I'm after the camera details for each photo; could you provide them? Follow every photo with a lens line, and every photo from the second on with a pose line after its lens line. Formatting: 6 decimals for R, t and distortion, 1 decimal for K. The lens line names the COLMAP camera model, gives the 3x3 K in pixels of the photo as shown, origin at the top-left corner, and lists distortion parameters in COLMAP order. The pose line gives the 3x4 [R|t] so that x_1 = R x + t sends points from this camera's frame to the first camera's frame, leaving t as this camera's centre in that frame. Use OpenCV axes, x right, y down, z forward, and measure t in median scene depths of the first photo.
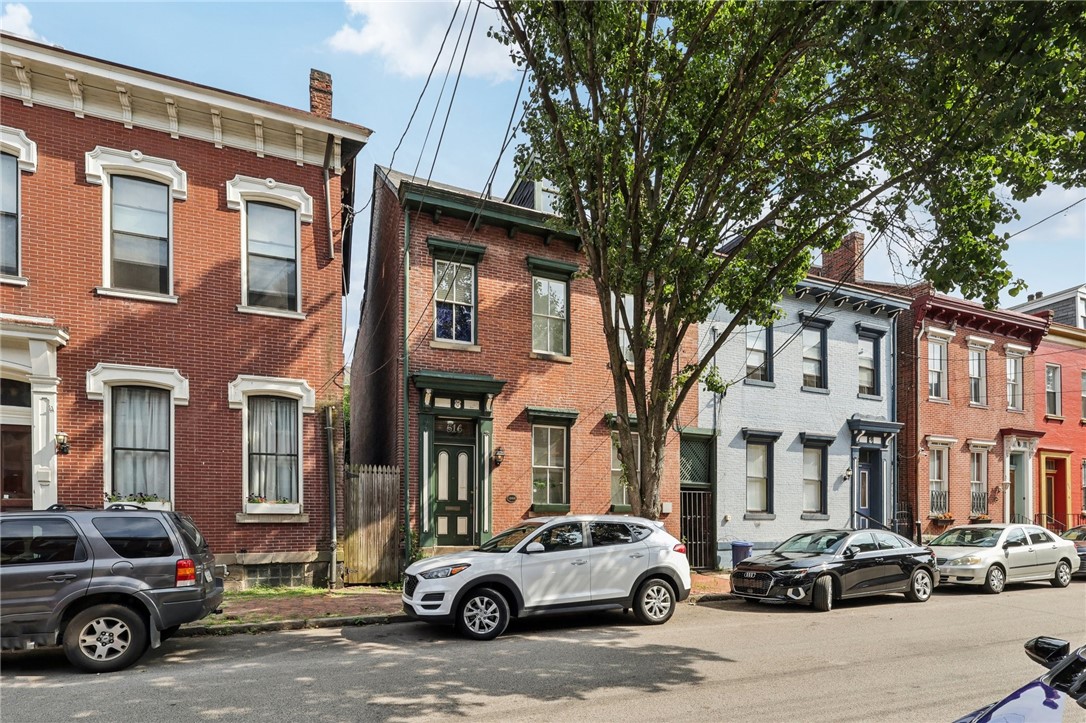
lens RADIAL K [[524.8, 0, 543.0], [0, 524.8, 361.5], [0, 0, 1]] dist [-0.001477, -0.000417]
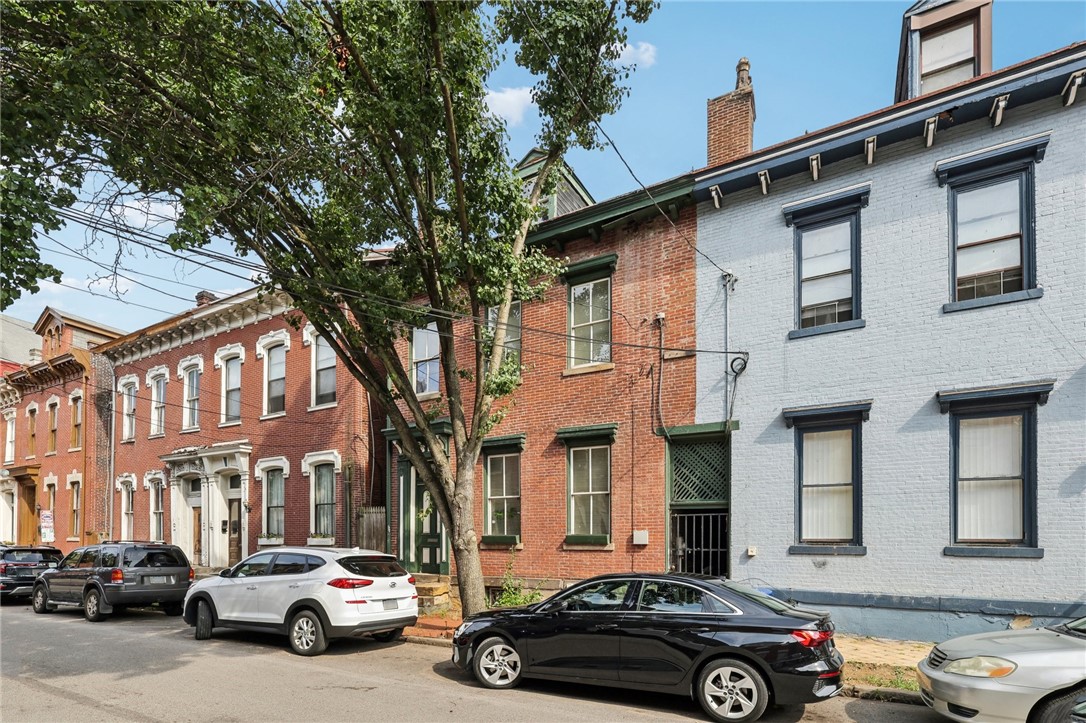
lens RADIAL K [[515.9, 0, 512.1], [0, 515.9, 396.9], [0, 0, 1]] dist [-0.000759, 0.000095]
pose [[0.611972, -0.216280, -0.760732, 0.842634], [0.221762, 0.970220, -0.097441, 0.127248], [0.759152, -0.109071, 0.641710, 0.453876]]
